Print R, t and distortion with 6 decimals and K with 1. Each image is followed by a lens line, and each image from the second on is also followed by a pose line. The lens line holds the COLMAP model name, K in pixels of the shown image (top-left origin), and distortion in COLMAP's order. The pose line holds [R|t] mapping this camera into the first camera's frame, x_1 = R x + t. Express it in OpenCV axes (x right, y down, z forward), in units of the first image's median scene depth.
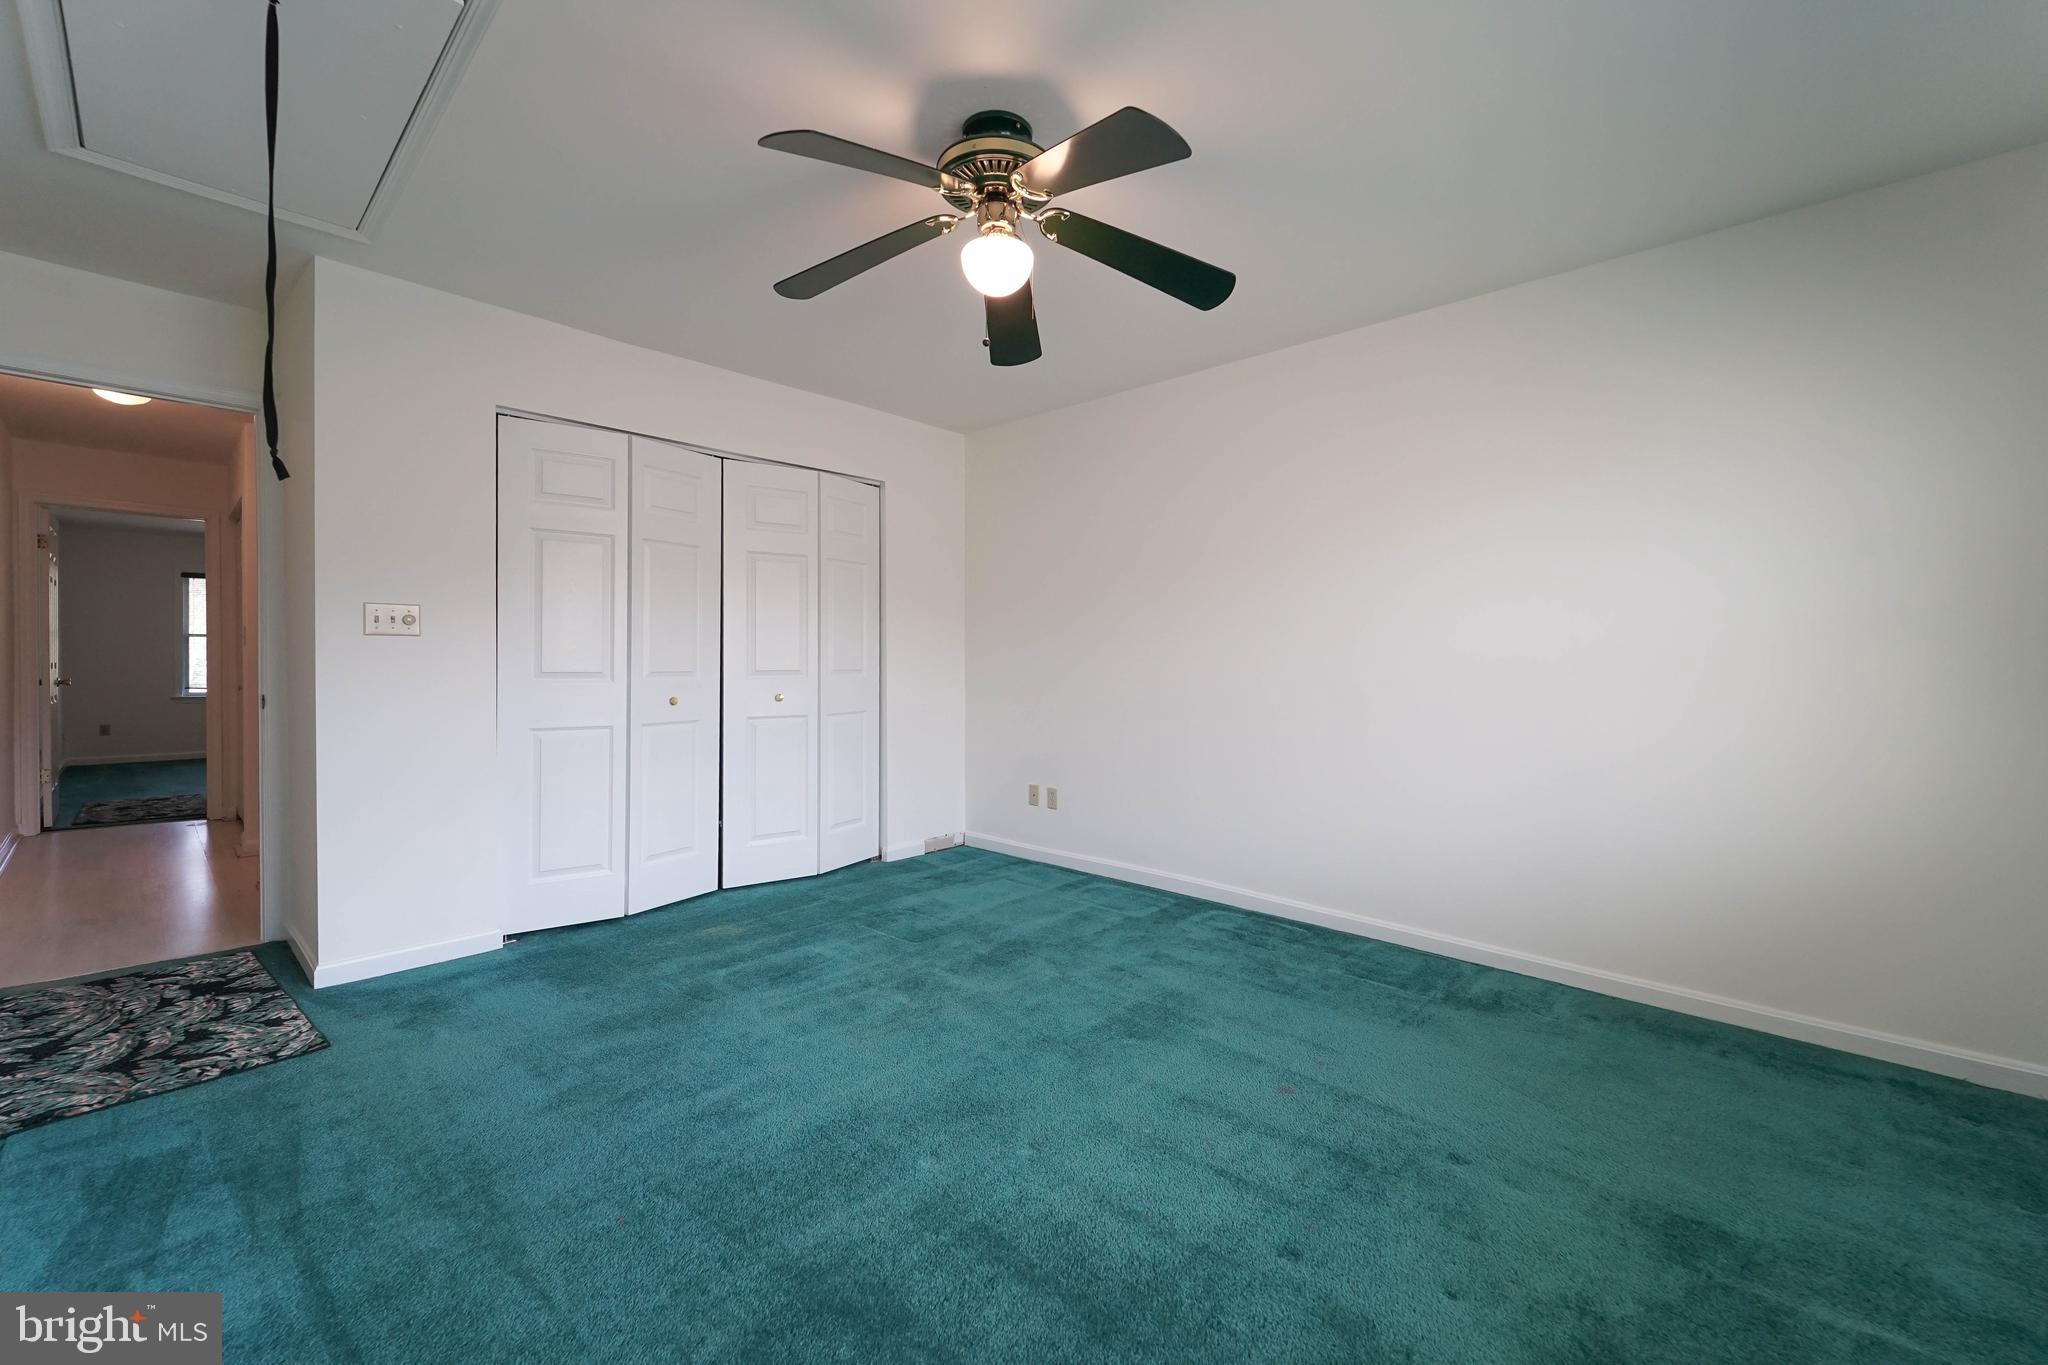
lens RADIAL K [[841.9, 0, 1035.2], [0, 841.9, 674.0], [0, 0, 1]] dist [0.001910, 0.000524]
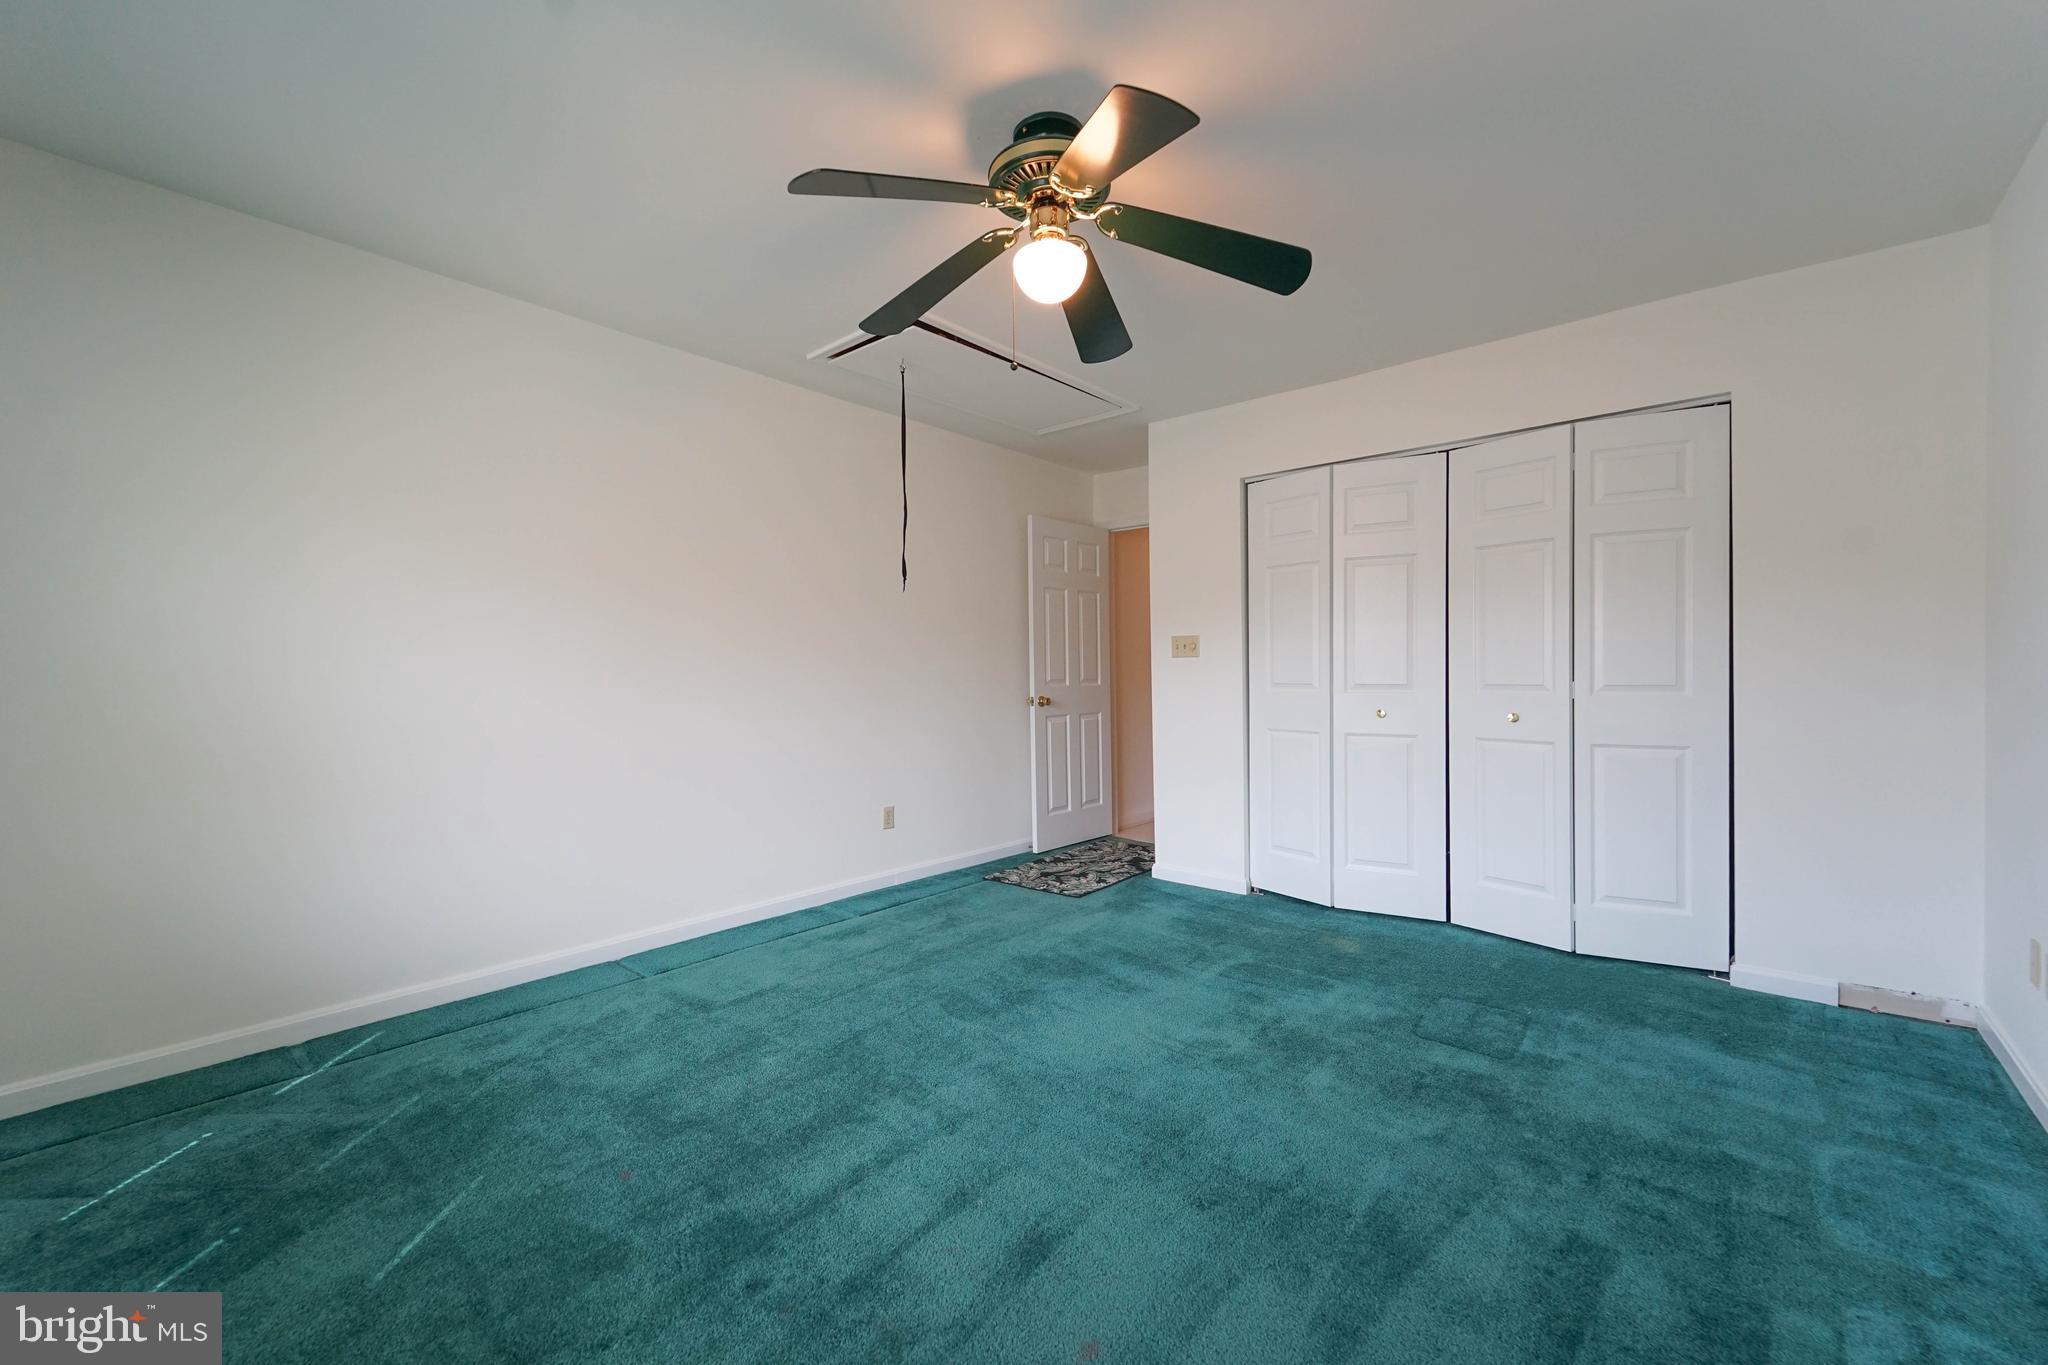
lens RADIAL K [[841.9, 0, 1035.2], [0, 841.9, 674.0], [0, 0, 1]] dist [0.001910, 0.000524]
pose [[0.013478, -0.008458, -0.999873, 0.540297], [-0.016213, 0.999831, -0.008676, 0.001721], [0.999778, 0.016328, 0.013338, 0.542775]]
